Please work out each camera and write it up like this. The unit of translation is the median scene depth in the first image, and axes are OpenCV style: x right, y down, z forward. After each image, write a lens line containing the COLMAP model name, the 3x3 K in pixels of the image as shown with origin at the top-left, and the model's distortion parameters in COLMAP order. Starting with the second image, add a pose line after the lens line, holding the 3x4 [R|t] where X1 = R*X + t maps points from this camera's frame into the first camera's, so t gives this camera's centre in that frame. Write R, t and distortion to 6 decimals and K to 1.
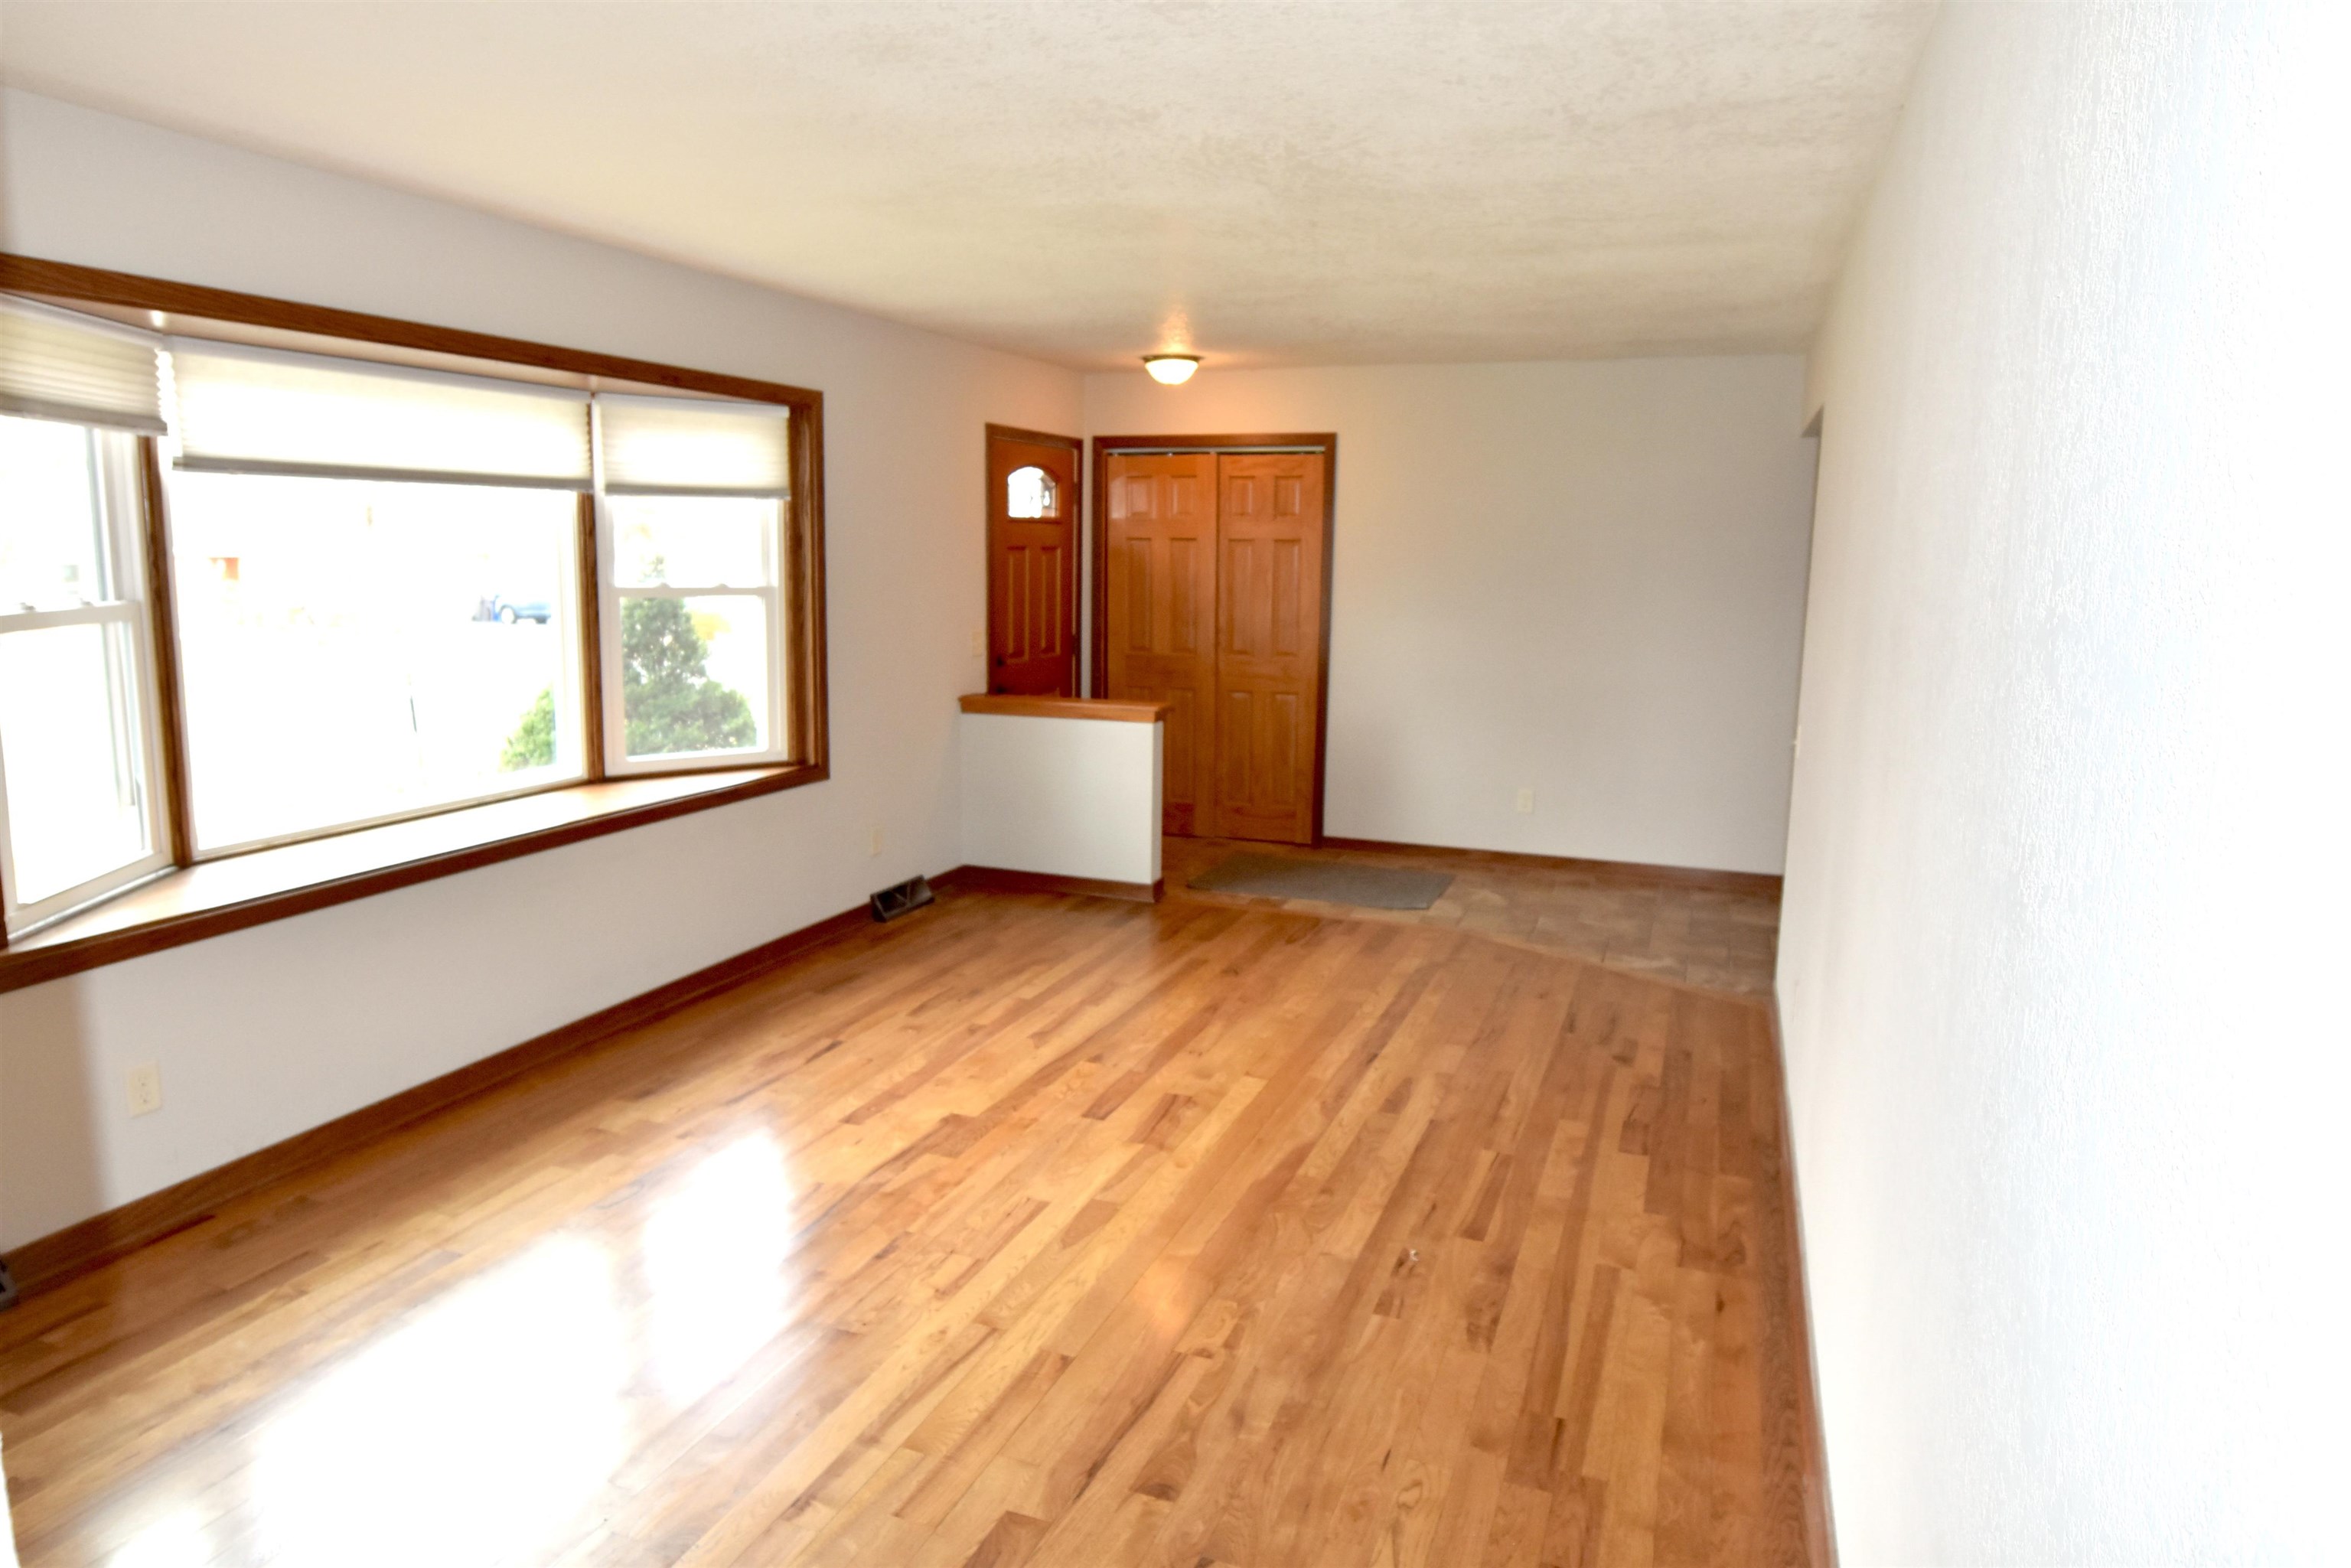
lens RADIAL K [[1429.8, 0, 1175.7], [0, 1429.8, 794.7], [0, 0, 1]] dist [-0.017833, -0.001088]
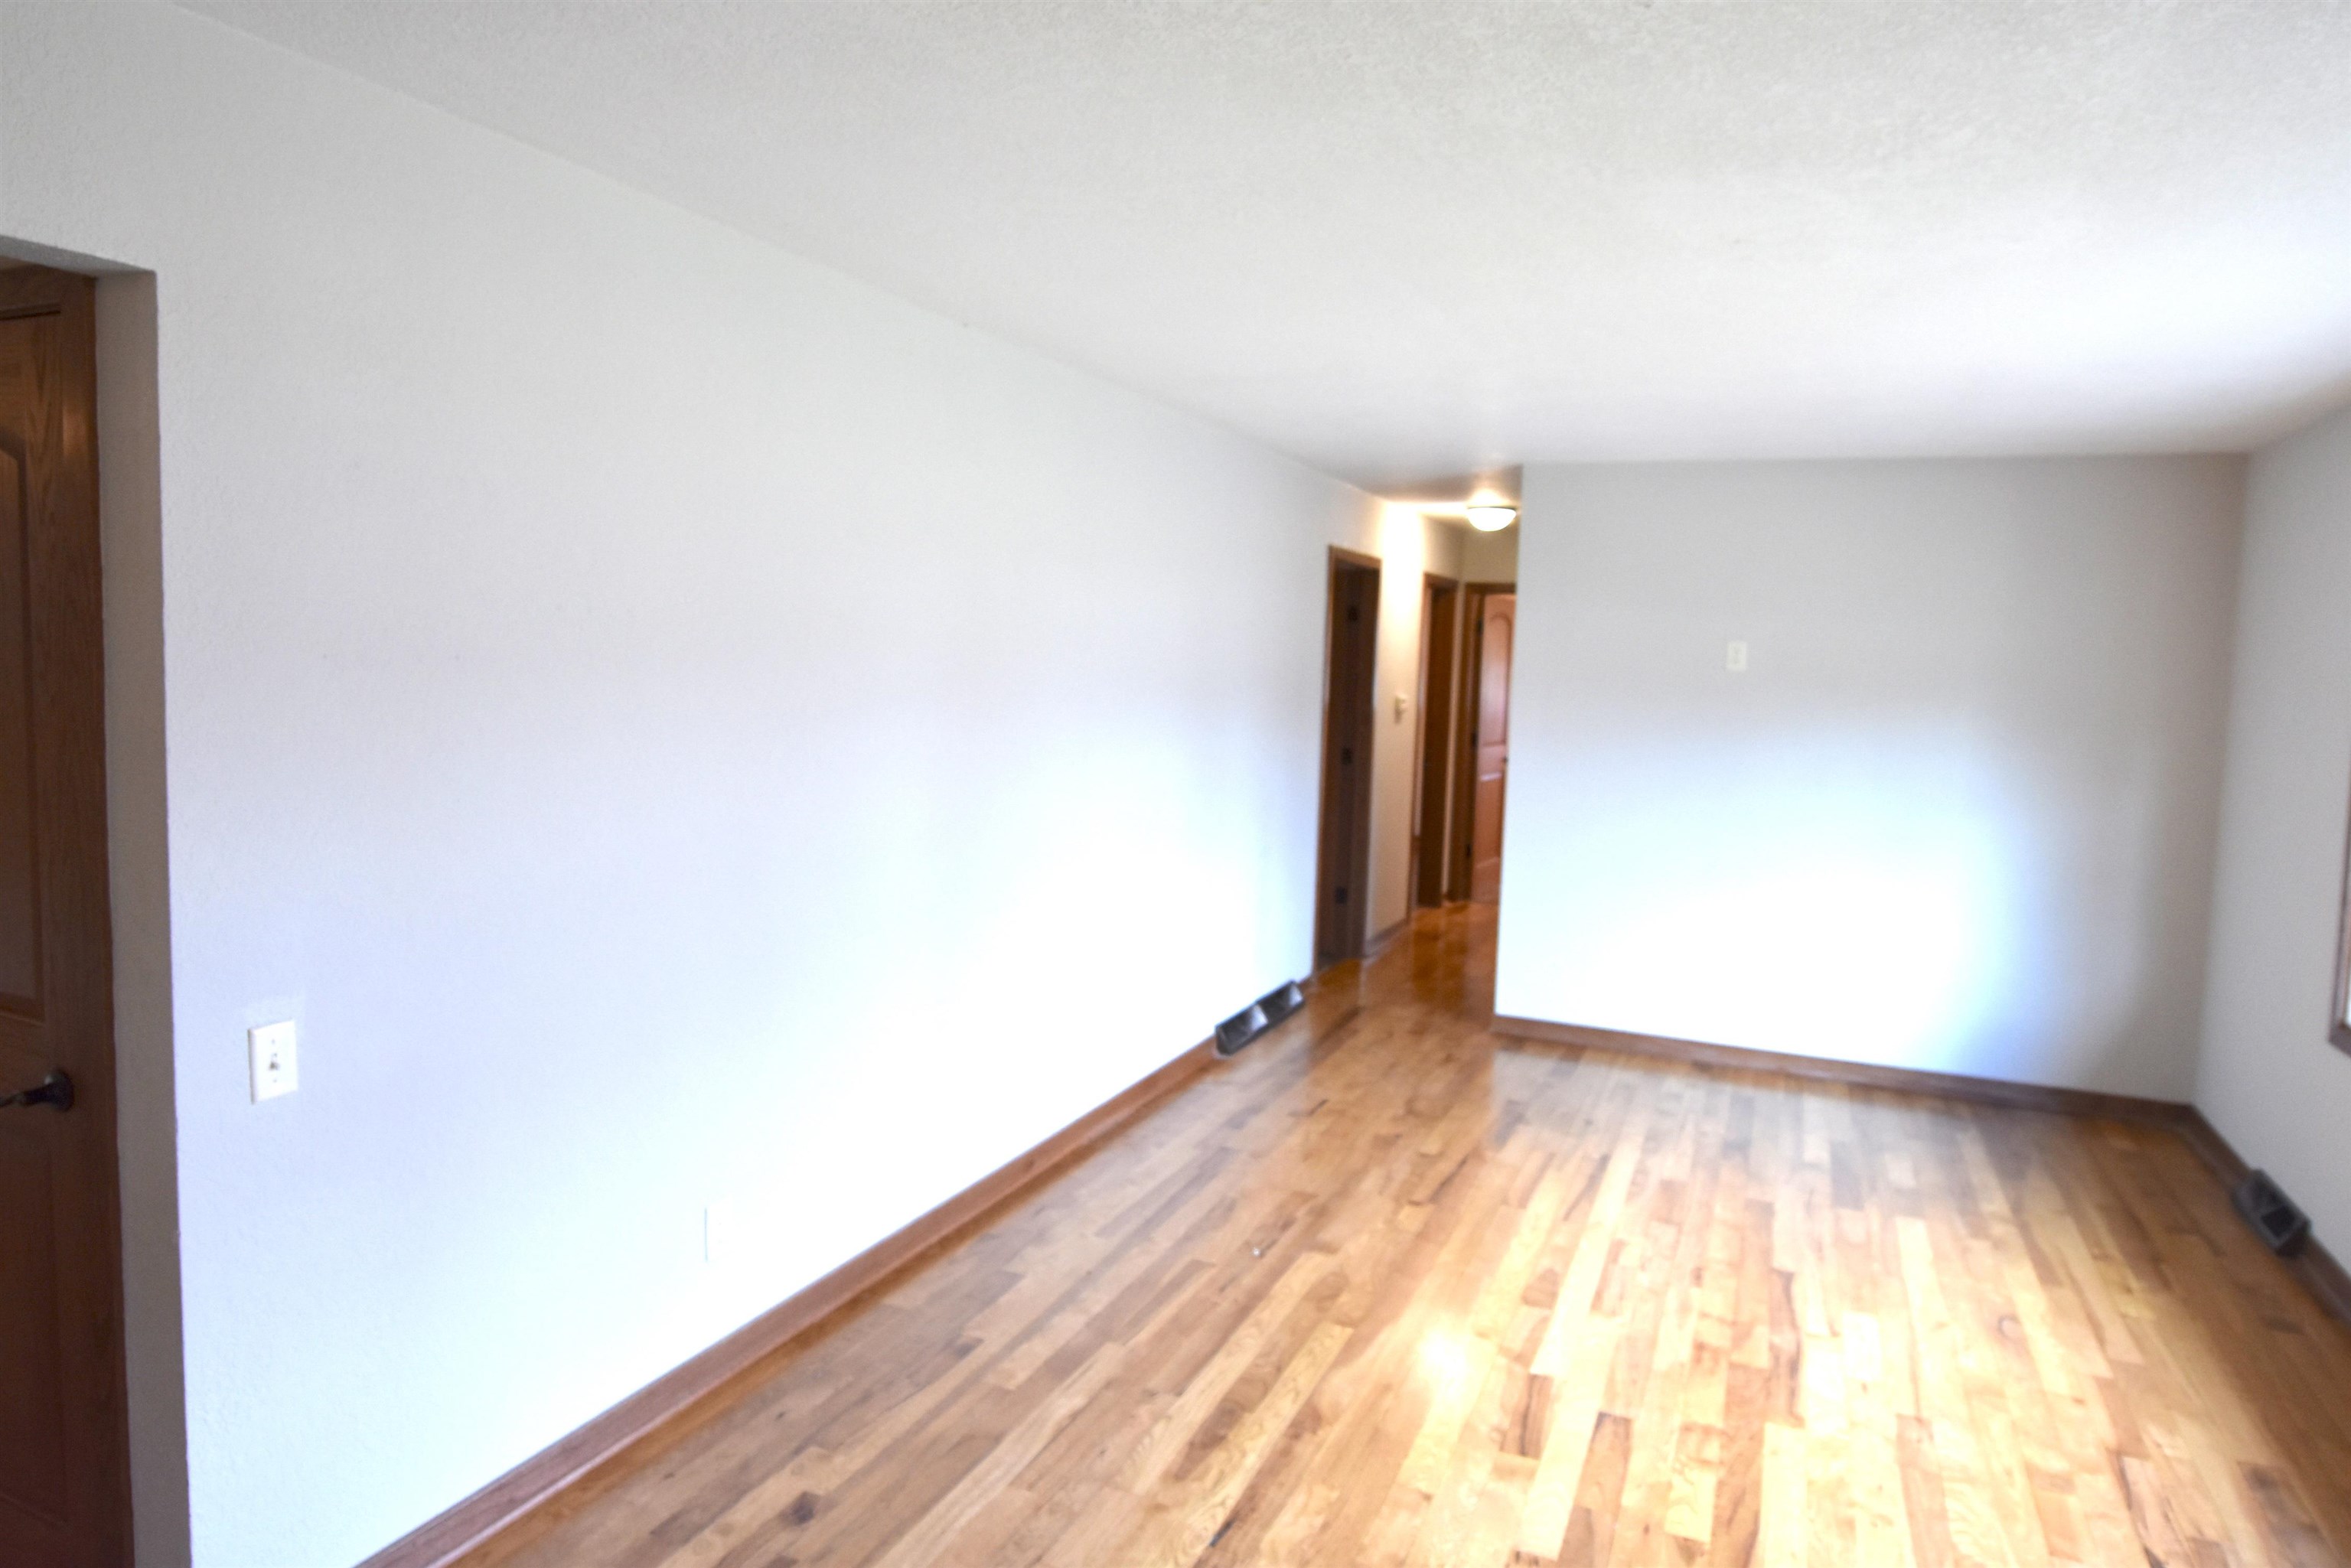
lens RADIAL K [[1429.8, 0, 1177.9], [0, 1429.8, 777.1], [0, 0, 1]] dist [-0.017833, -0.001088]
pose [[-0.997858, -0.053823, 0.037190, 0.172761], [-0.042144, 0.963644, 0.263844, -0.309825], [-0.050038, 0.261712, -0.963848, 1.697459]]
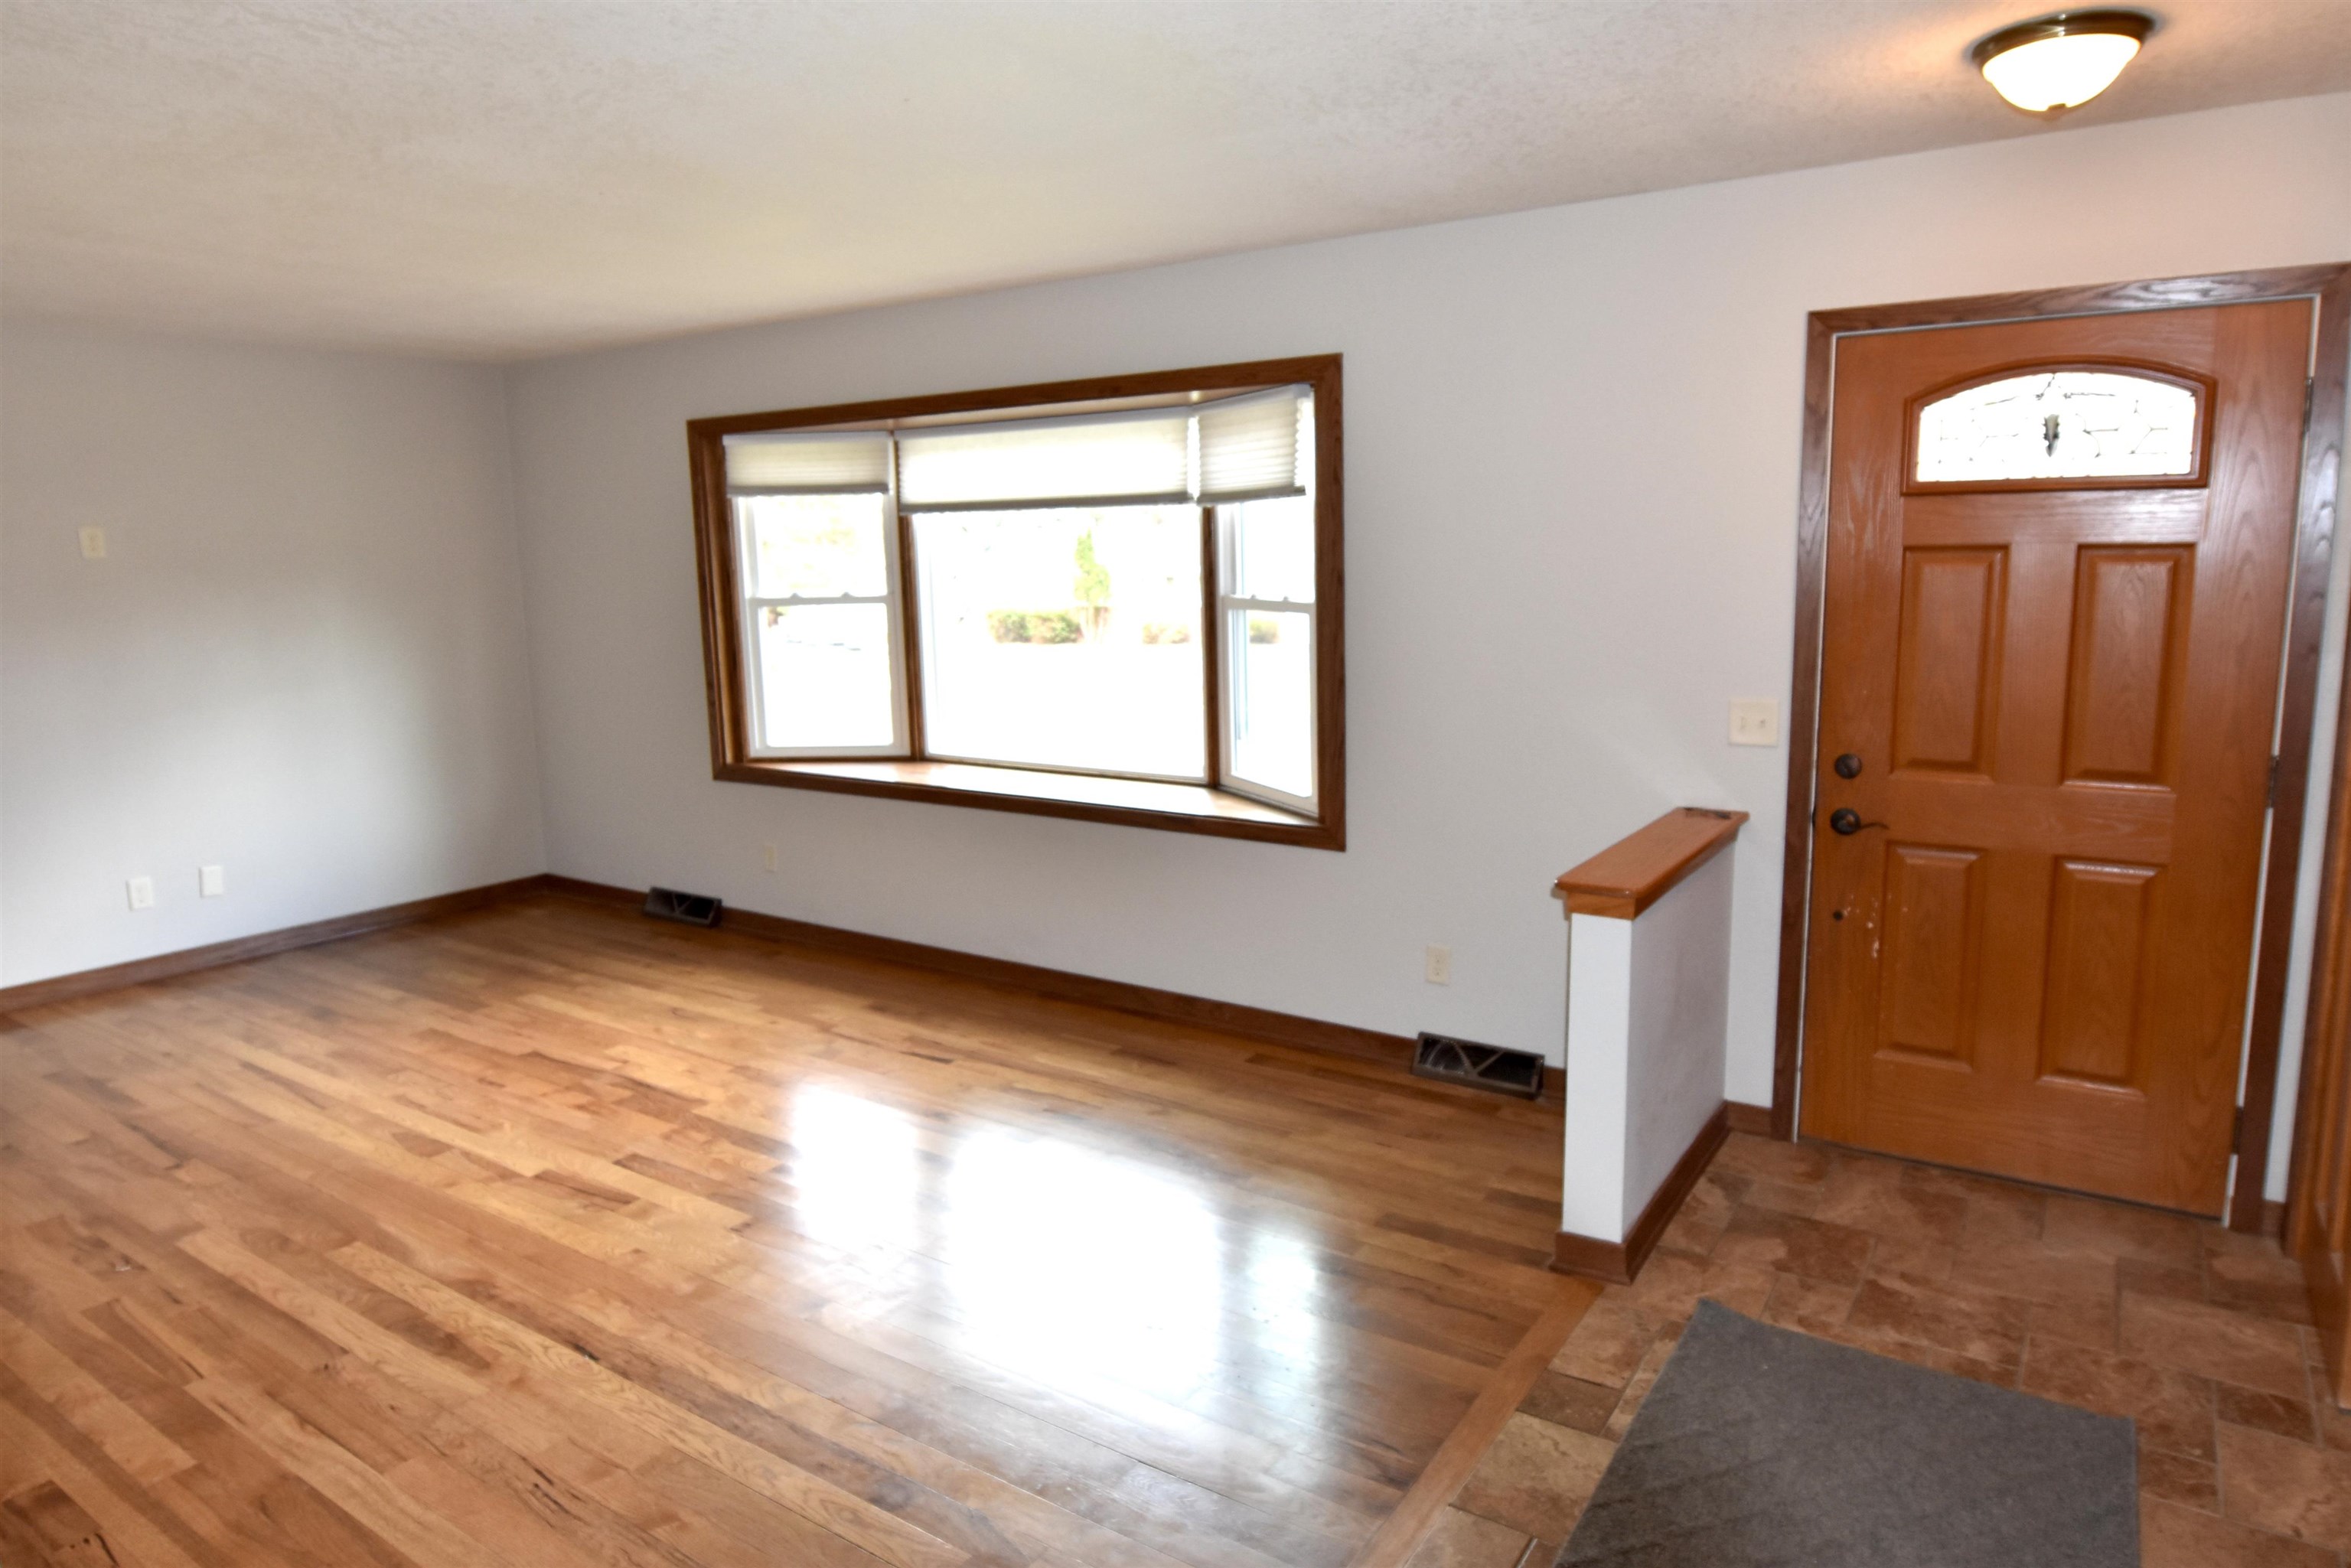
lens RADIAL K [[1429.8, 0, 1185.1], [0, 1429.8, 774.9], [0, 0, 1]] dist [-0.017833, -0.001088]
pose [[-0.227704, 0.144226, -0.962990, 0.747850], [-0.154527, 0.971085, 0.181977, -0.257958], [0.961391, 0.190245, -0.198833, 1.526595]]
